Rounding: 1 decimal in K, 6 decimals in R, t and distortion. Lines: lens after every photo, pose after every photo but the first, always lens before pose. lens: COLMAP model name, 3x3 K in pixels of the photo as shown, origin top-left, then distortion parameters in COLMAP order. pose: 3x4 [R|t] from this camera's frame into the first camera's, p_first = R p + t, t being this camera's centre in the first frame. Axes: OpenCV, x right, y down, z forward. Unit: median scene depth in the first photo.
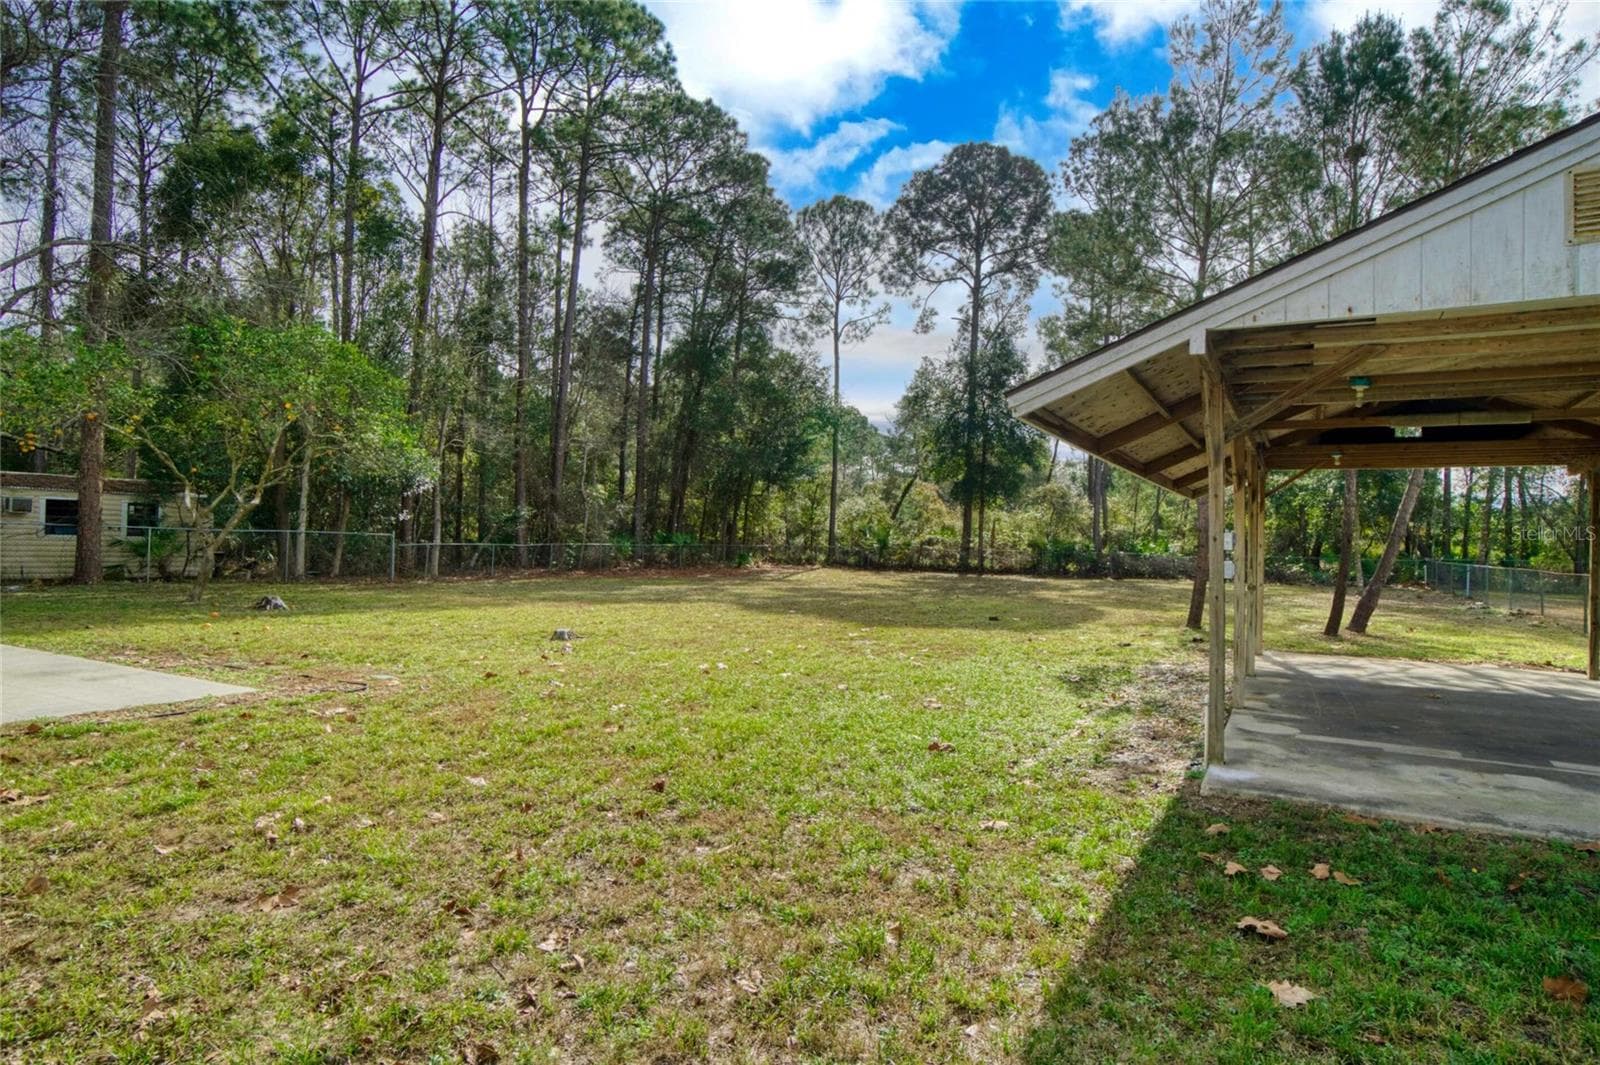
lens RADIAL K [[912.4, 0, 800.0], [0, 912.4, 532.5], [0, 0, 1]] dist [-0.000896, 0.001552]
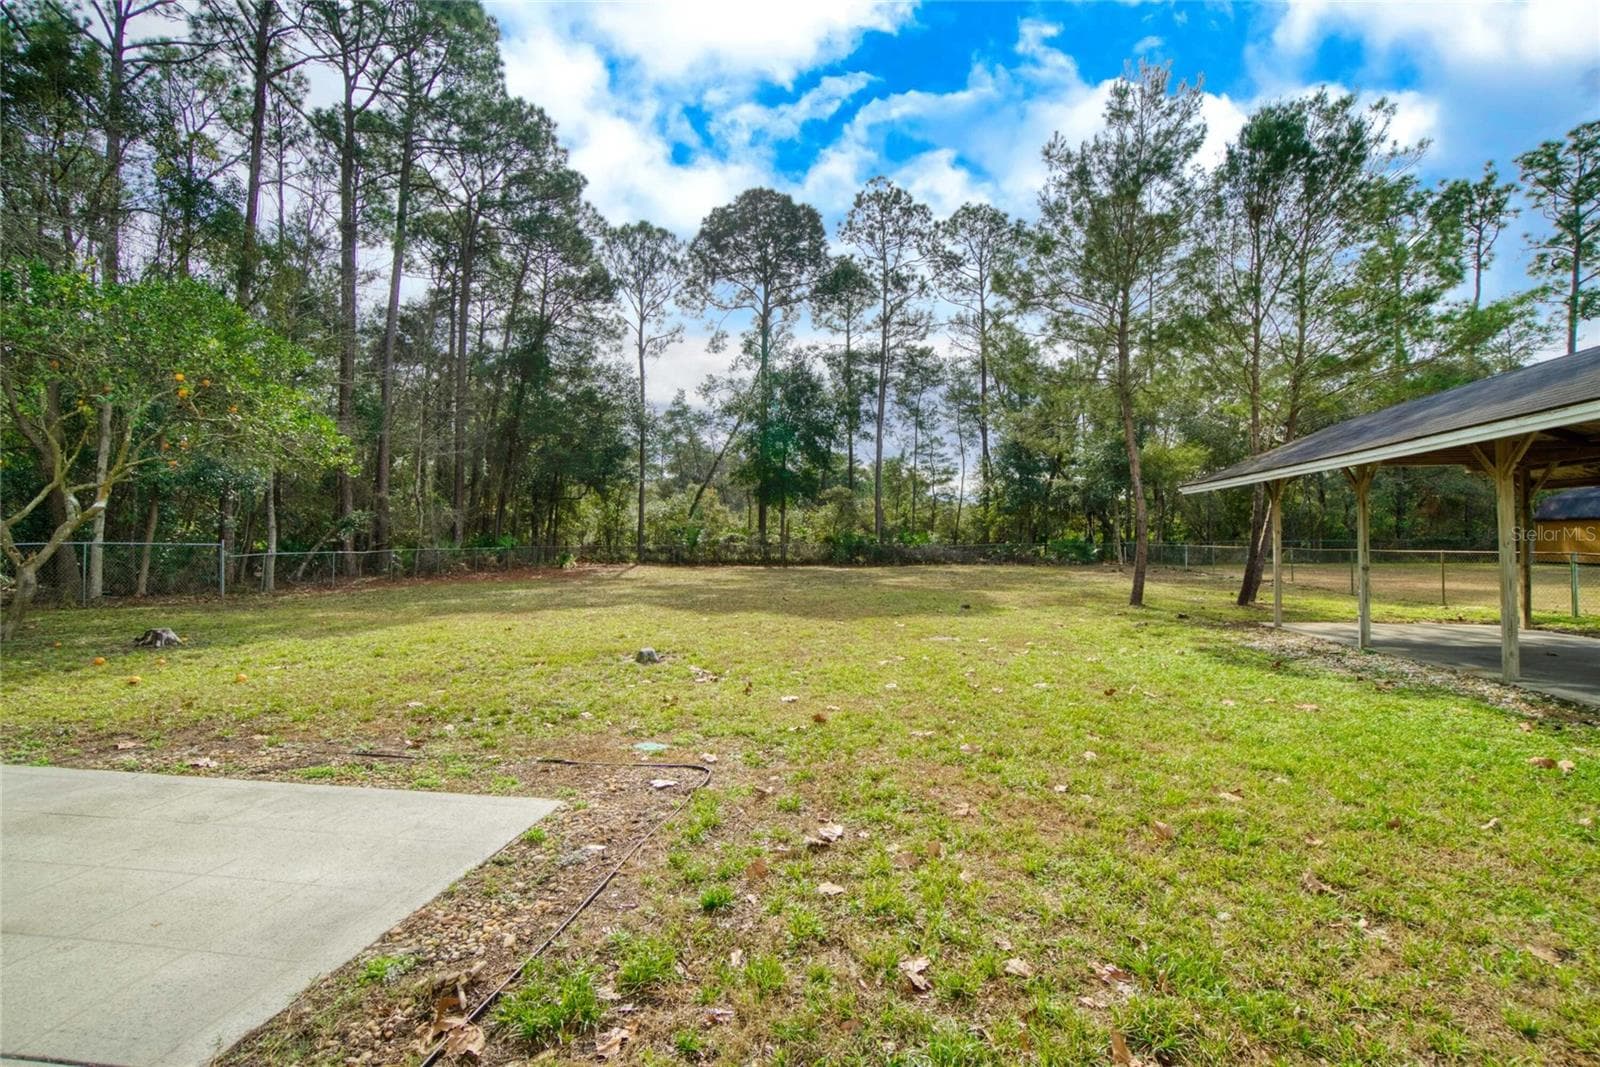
lens RADIAL K [[772.5, 0, 800.0], [0, 772.5, 533.5], [0, 0, 1]] dist [-0.018679, 0.000222]
pose [[0.939193, -0.022130, 0.342677, -0.119326], [0.020970, 0.999755, 0.007091, -0.001115], [-0.342750, 0.000526, 0.939427, 0.088808]]
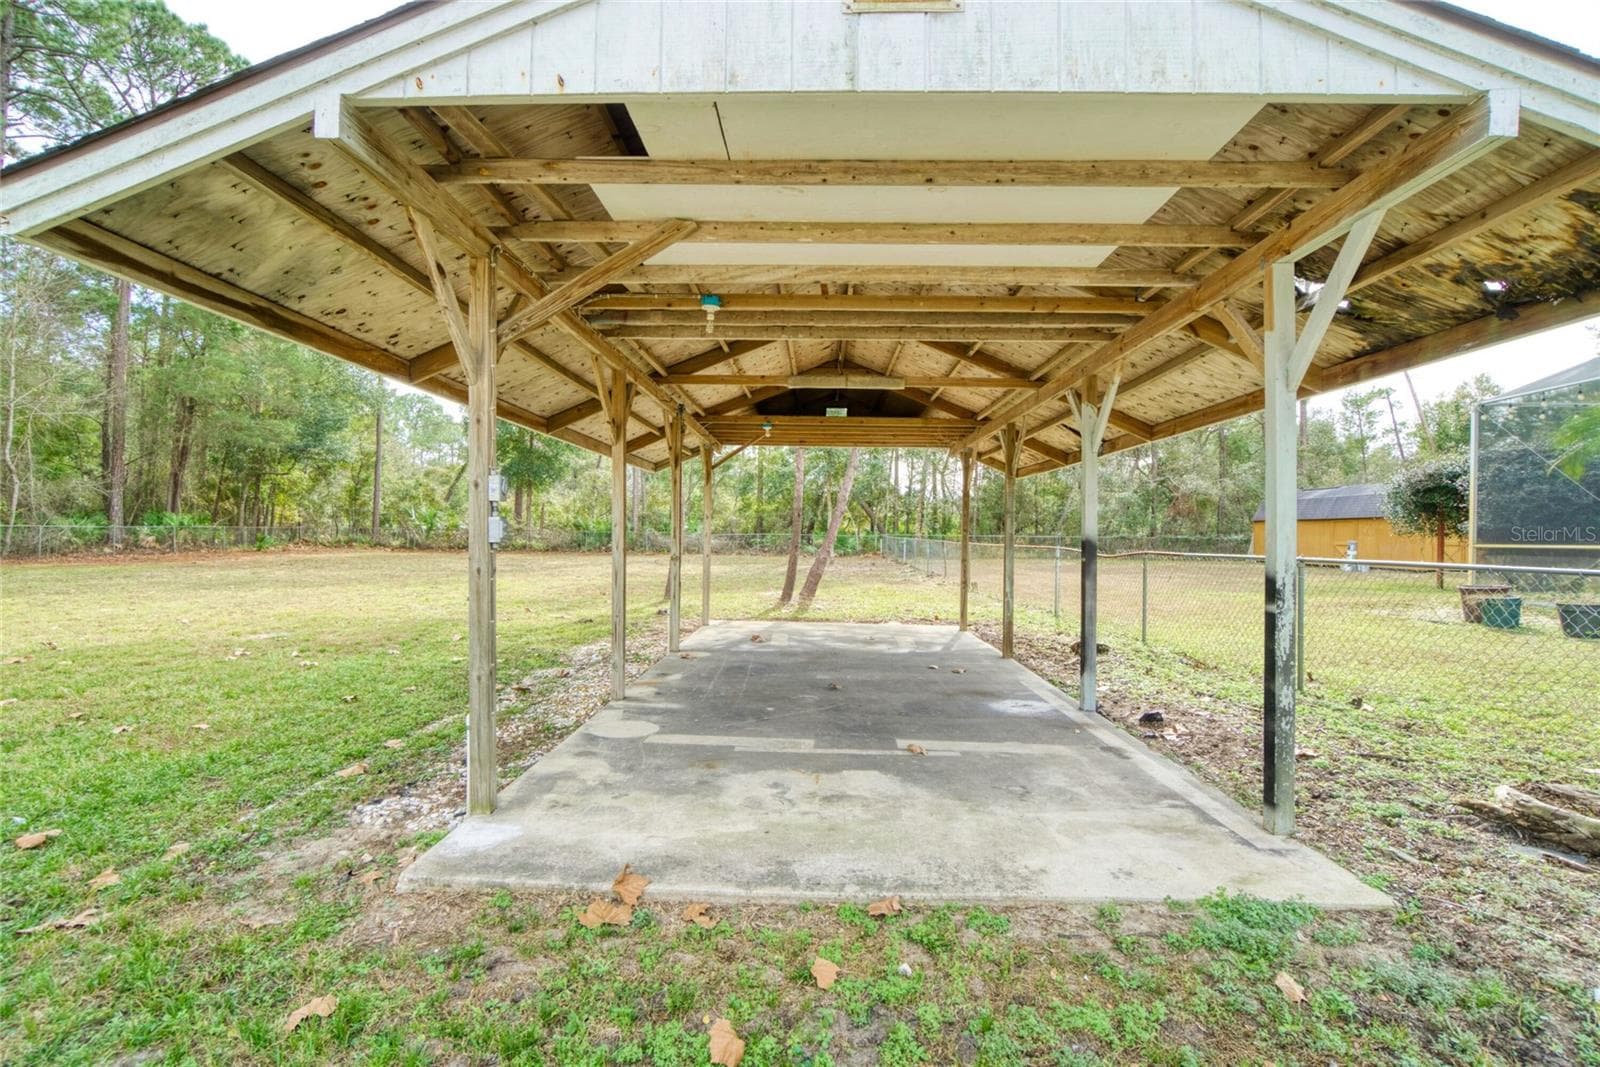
lens RADIAL K [[772.5, 0, 800.0], [0, 772.5, 533.5], [0, 0, 1]] dist [-0.018679, 0.000222]
pose [[0.890504, -0.007511, 0.454913, 0.071376], [-0.001119, 0.999825, 0.018698, 0.005650], [-0.454974, -0.017160, 0.890339, 0.066893]]
